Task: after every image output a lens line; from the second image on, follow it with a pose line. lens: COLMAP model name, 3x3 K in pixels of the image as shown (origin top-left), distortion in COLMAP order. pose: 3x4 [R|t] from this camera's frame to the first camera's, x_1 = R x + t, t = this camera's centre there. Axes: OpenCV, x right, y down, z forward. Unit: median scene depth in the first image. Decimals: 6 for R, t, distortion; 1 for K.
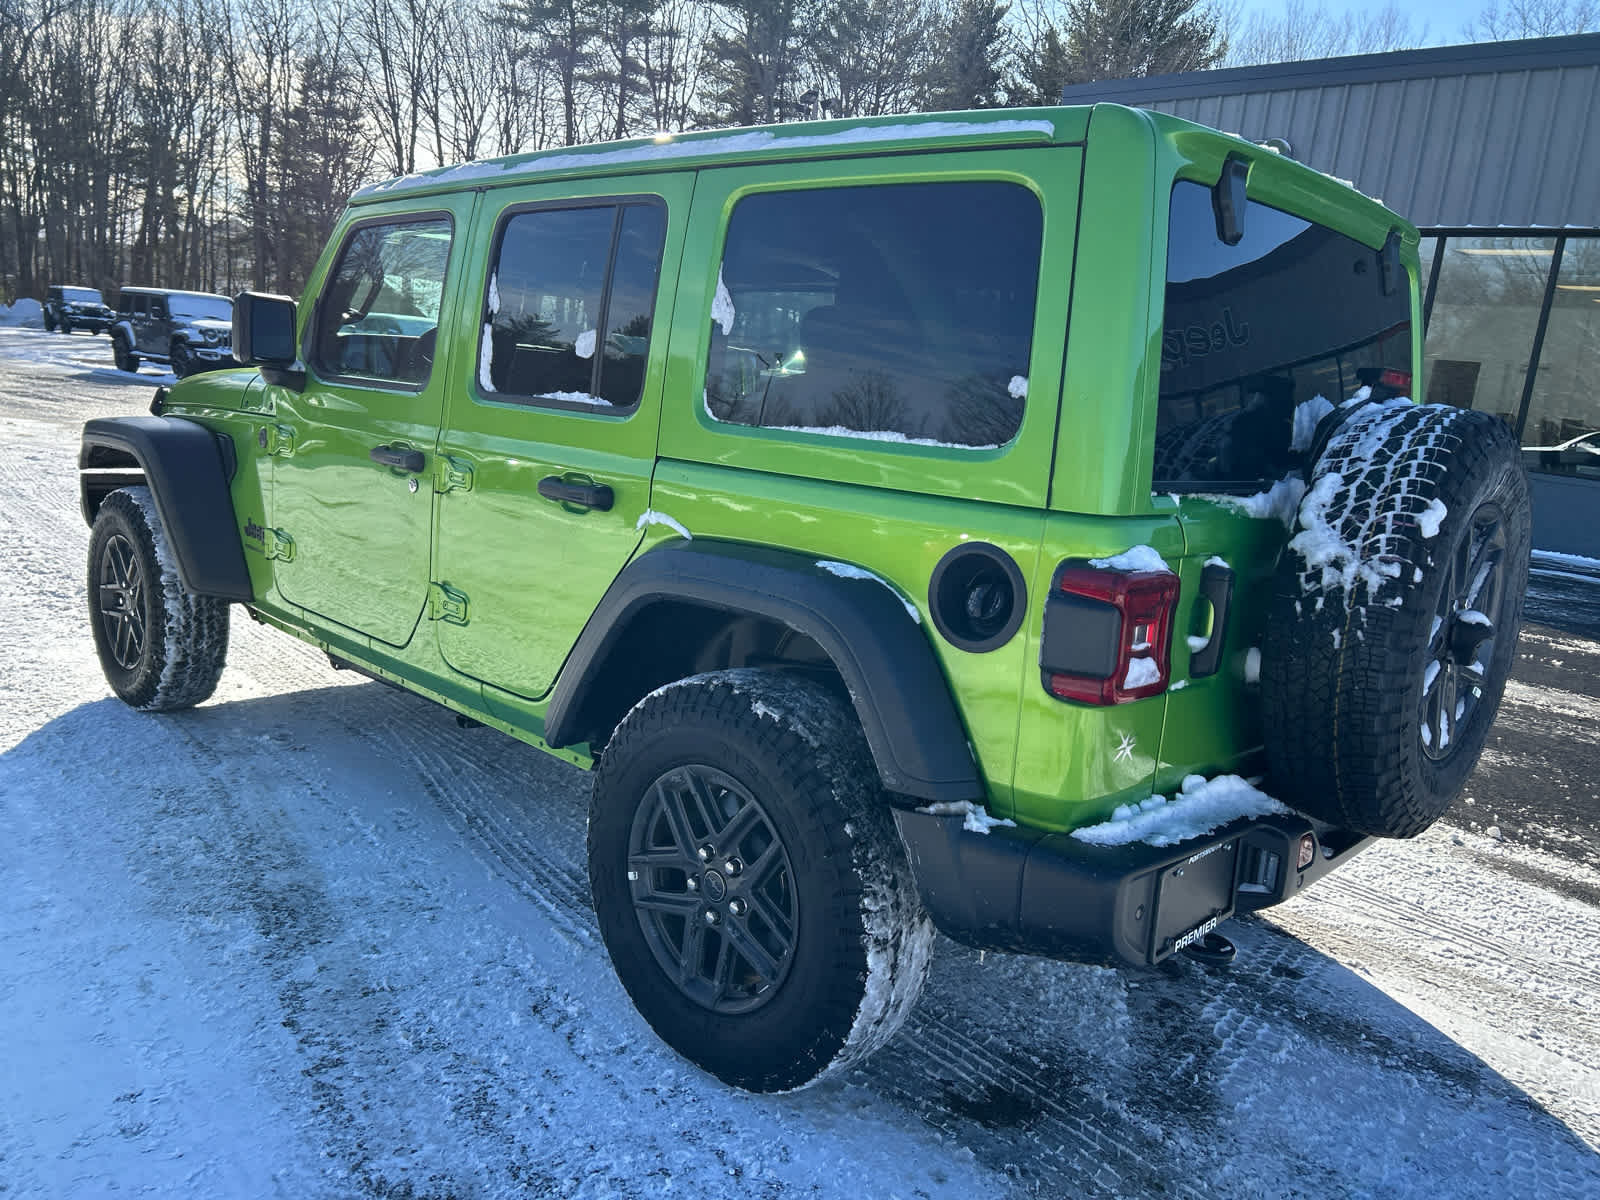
lens RADIAL K [[1198.6, 0, 812.0], [0, 1198.6, 606.2], [0, 0, 1]] dist [0.063588, -0.066758]
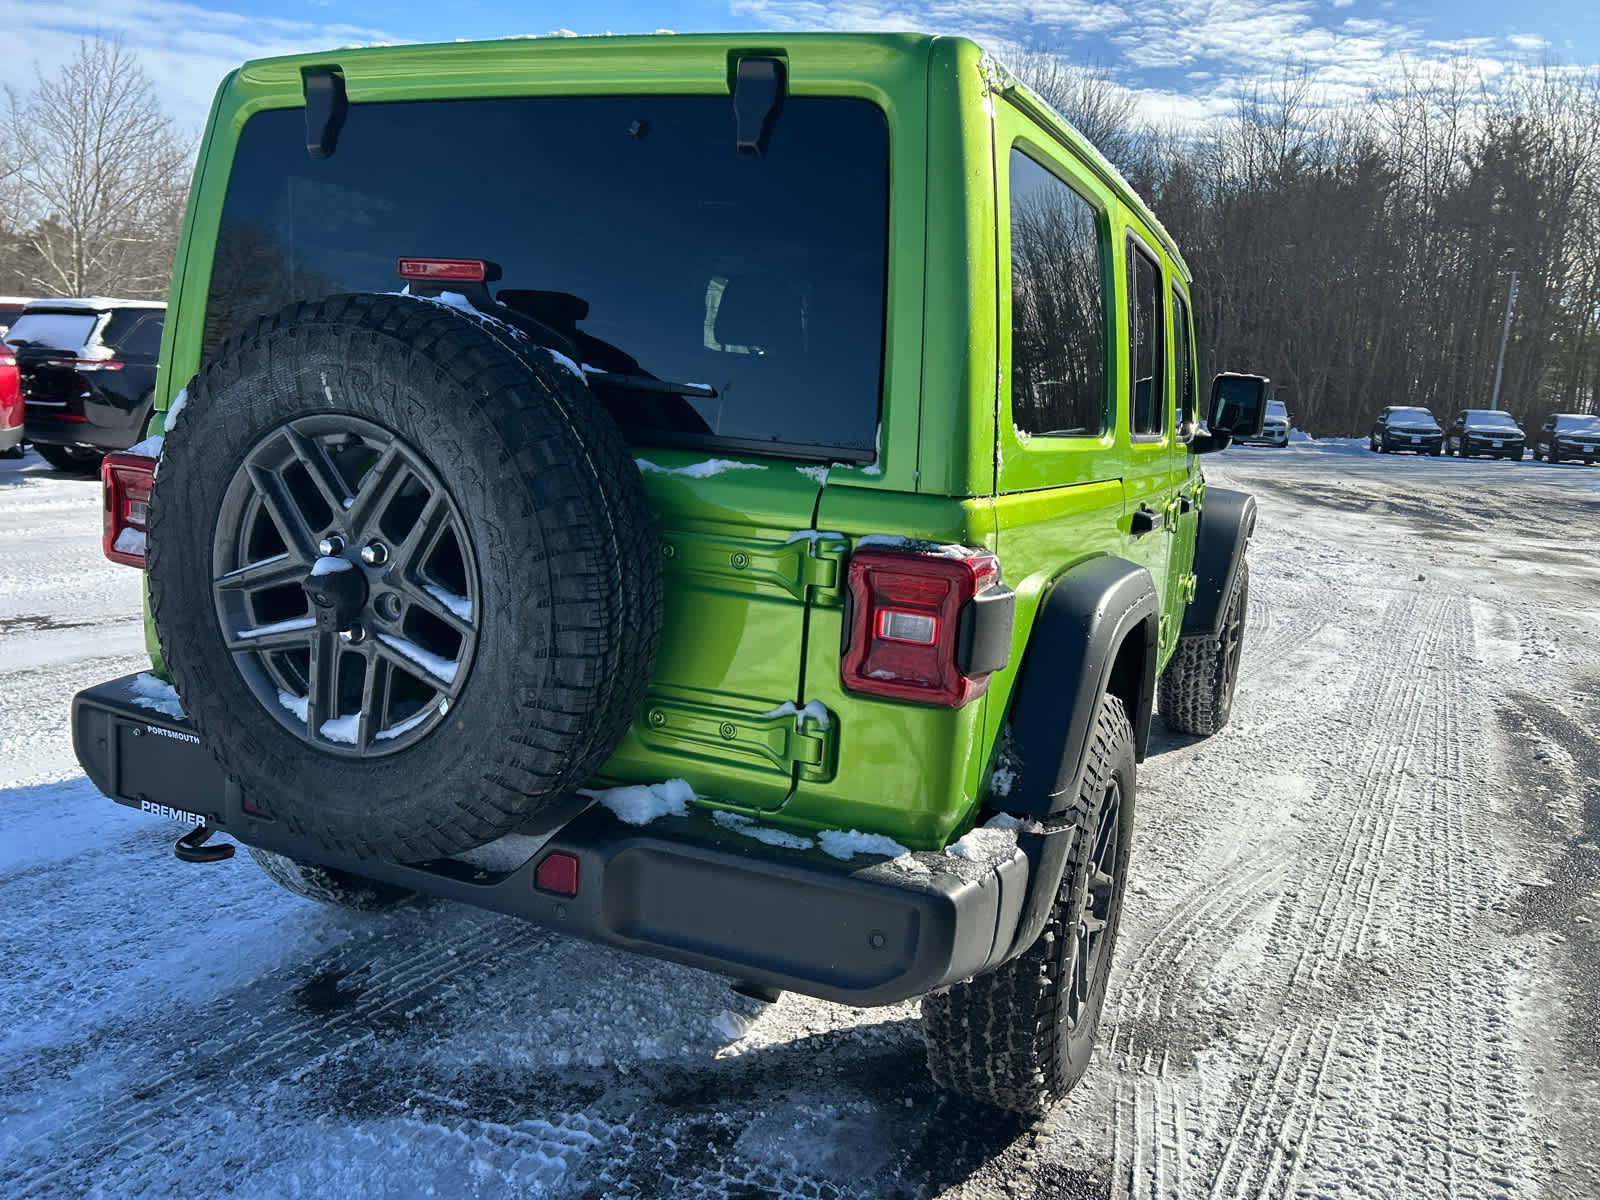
lens RADIAL K [[1198.6, 0, 812.0], [0, 1198.6, 606.2], [0, 0, 1]] dist [0.063588, -0.066758]
pose [[0.327563, 0.107009, -0.938750, 1.147201], [-0.215367, 0.975866, 0.036091, -0.049051], [0.919956, 0.190353, 0.342704, 0.868916]]
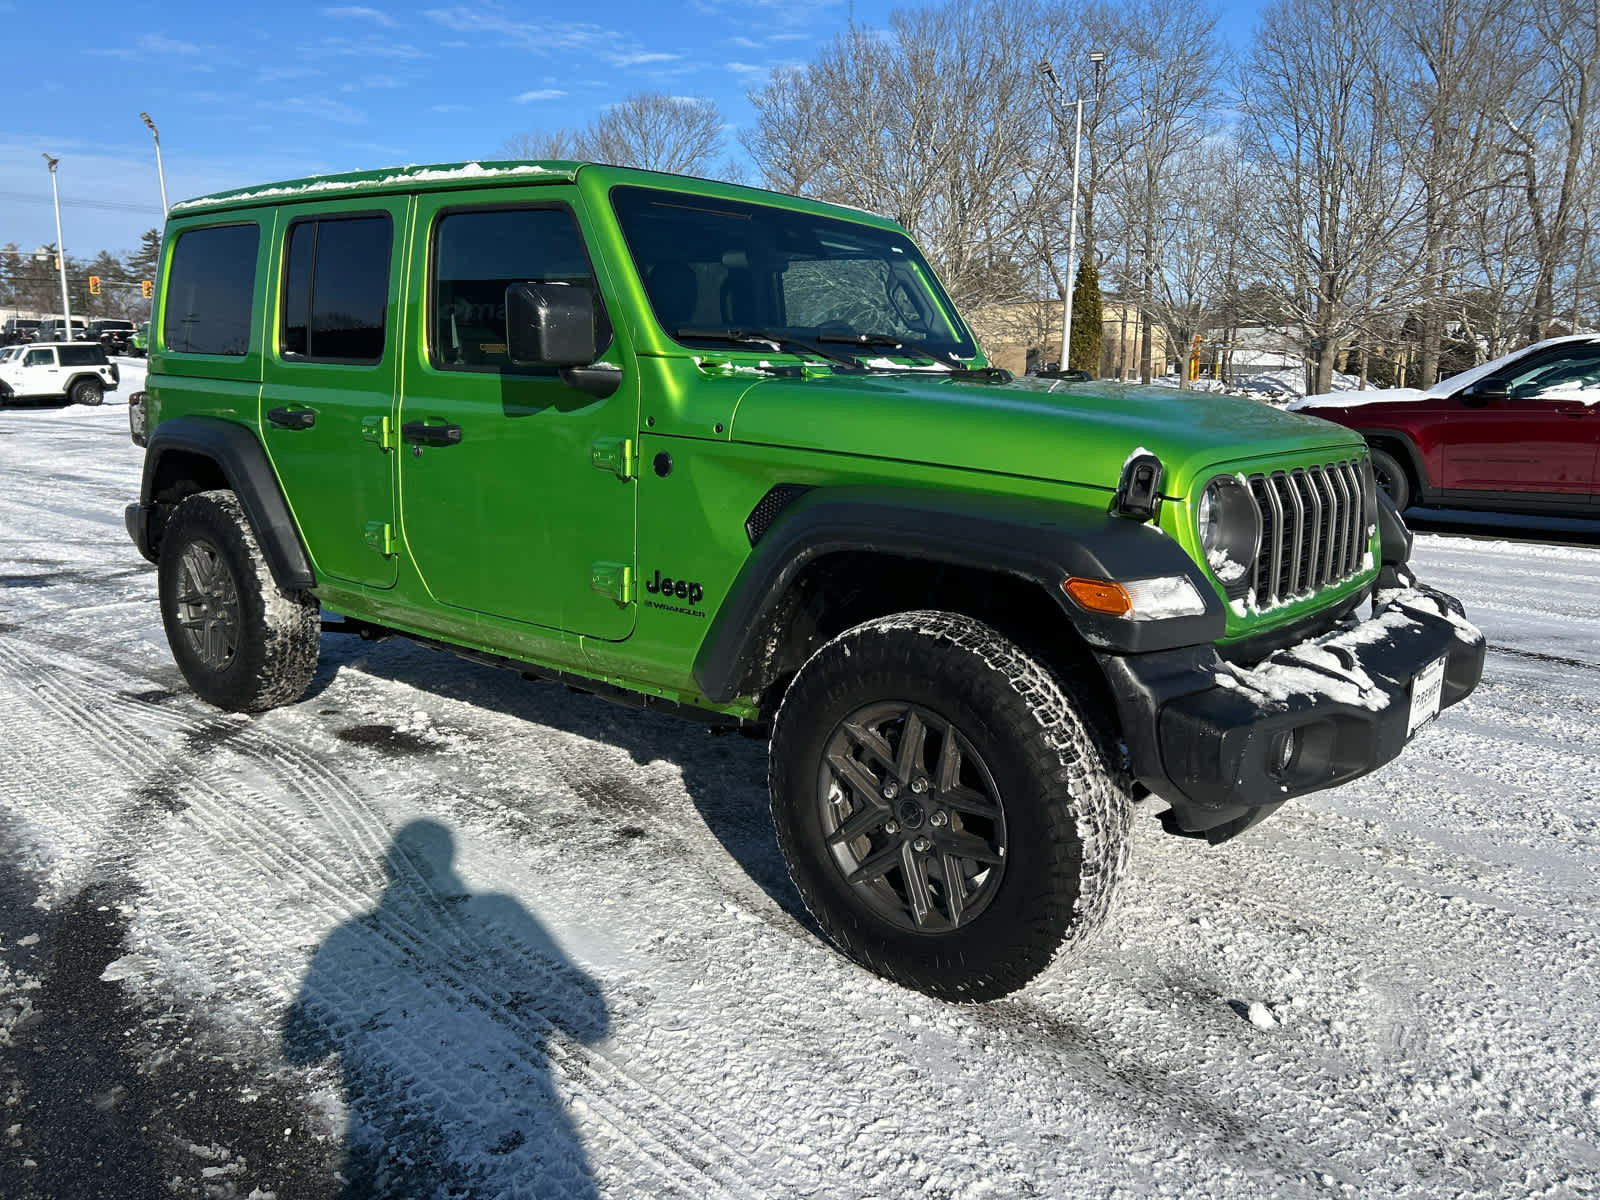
lens RADIAL K [[1198.6, 0, 812.0], [0, 1198.6, 606.2], [0, 0, 1]] dist [0.063588, -0.066758]
pose [[-0.992580, -0.094415, -0.076616, -0.292775], [-0.116026, 0.923907, 0.364600, -0.547176], [0.036362, 0.370784, -0.928007, 2.971883]]
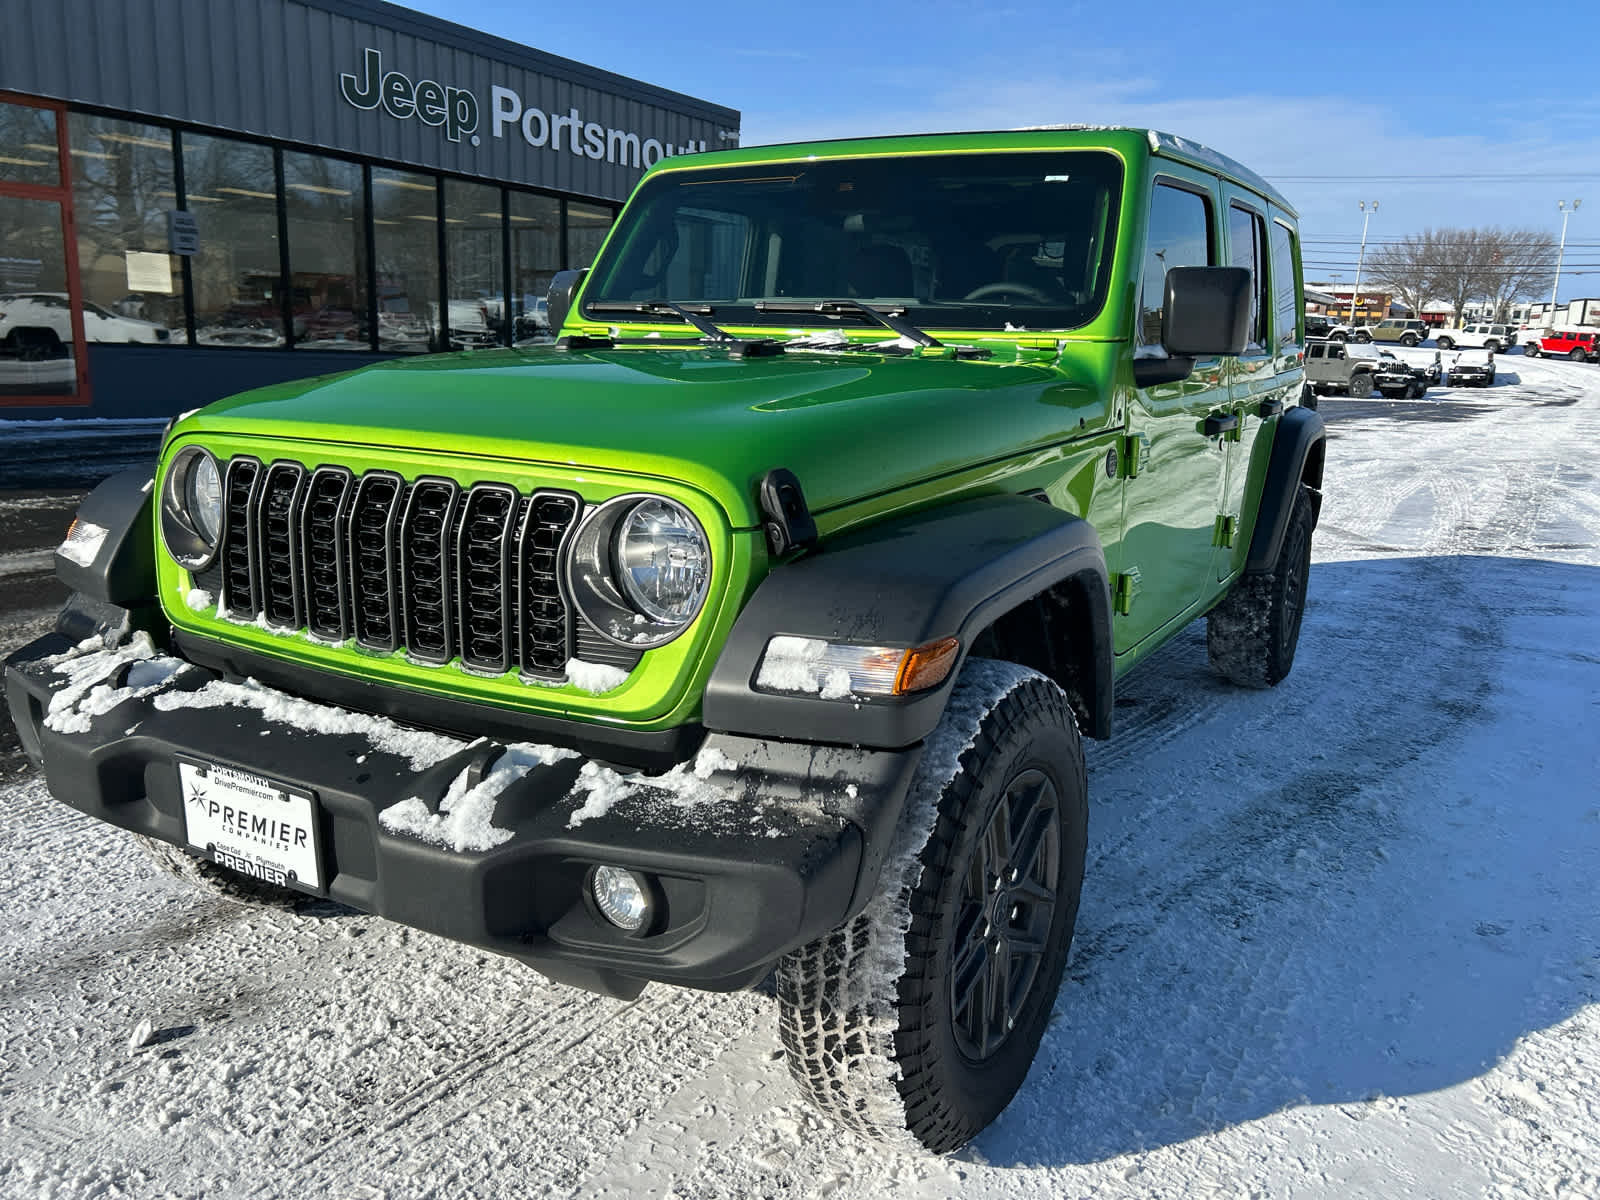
lens RADIAL K [[1198.6, 0, 812.0], [0, 1198.6, 606.2], [0, 0, 1]] dist [0.063588, -0.066758]
pose [[-0.223731, -0.310419, 0.923896, -1.569342], [0.140715, 0.927707, 0.345774, -0.479743], [-0.964440, 0.207366, -0.163877, 1.866023]]
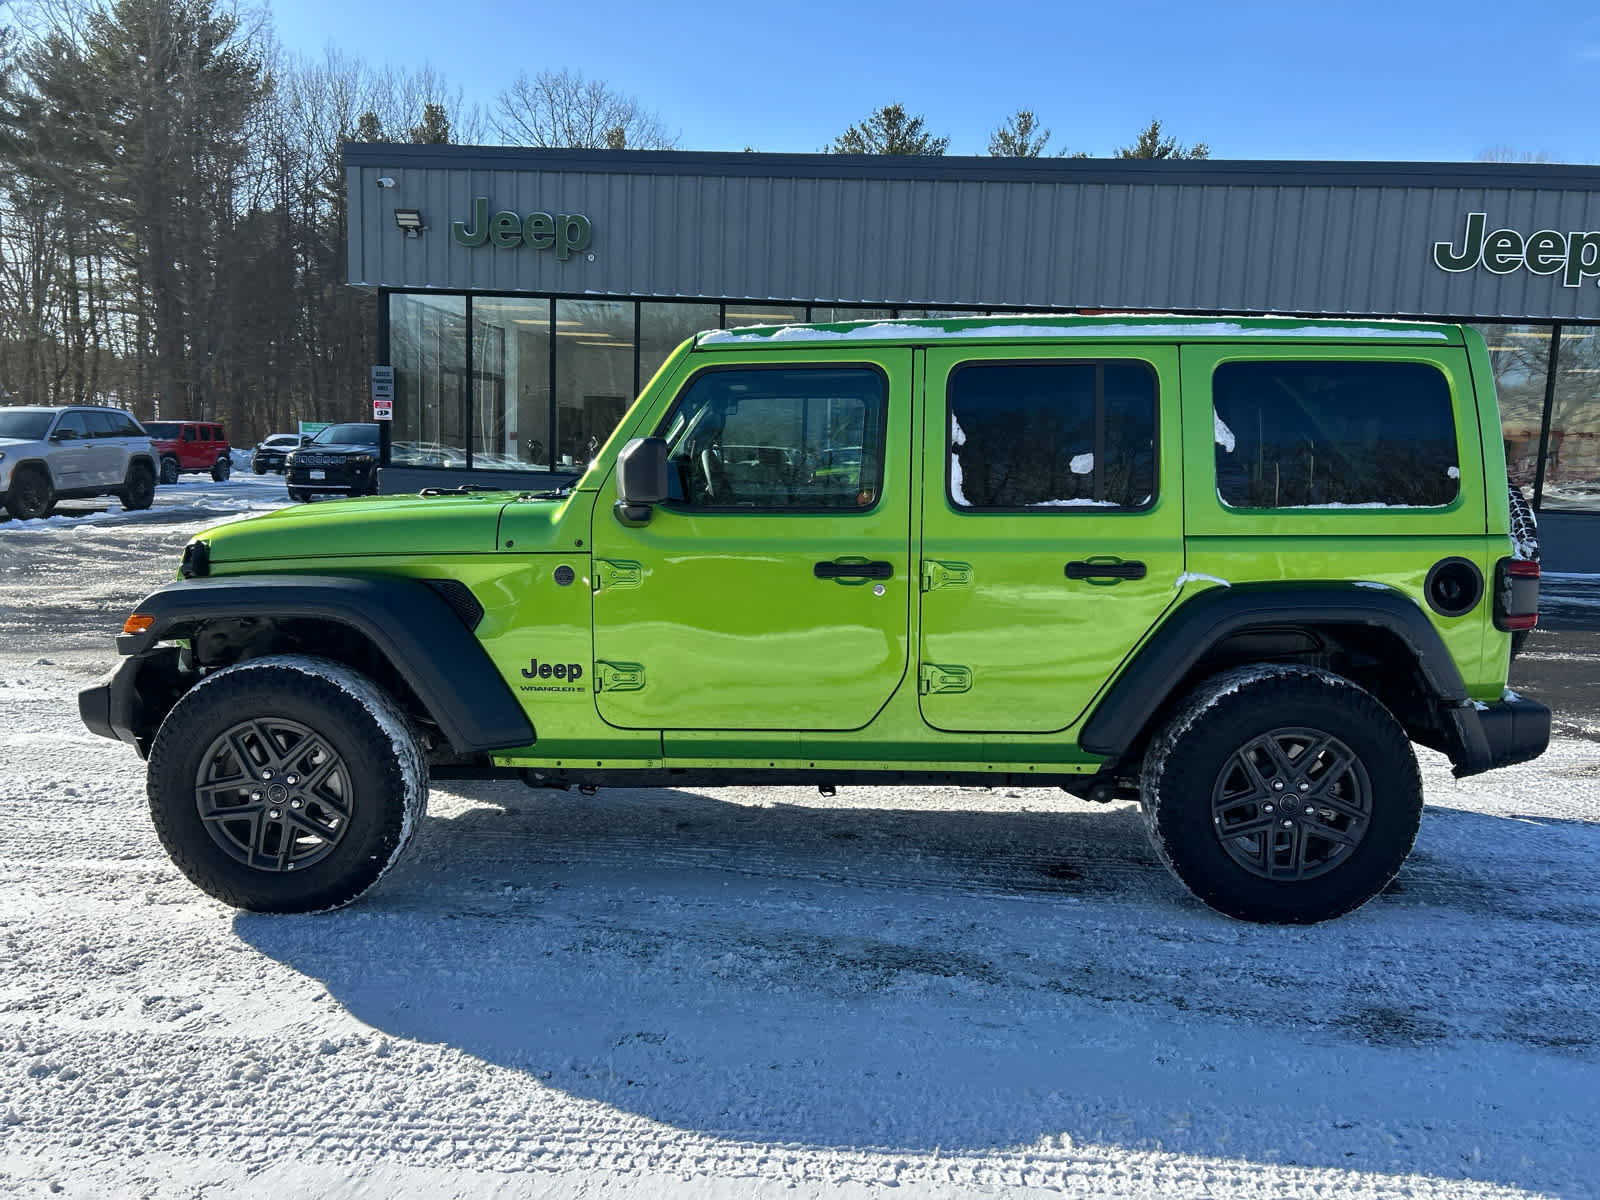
lens RADIAL K [[1198.6, 0, 812.0], [0, 1198.6, 606.2], [0, 0, 1]] dist [0.063588, -0.066758]
pose [[0.742304, -0.158687, 0.651001, -1.354728], [0.175169, 0.983723, 0.040054, -0.168628], [-0.646761, 0.084303, 0.758019, 0.171666]]
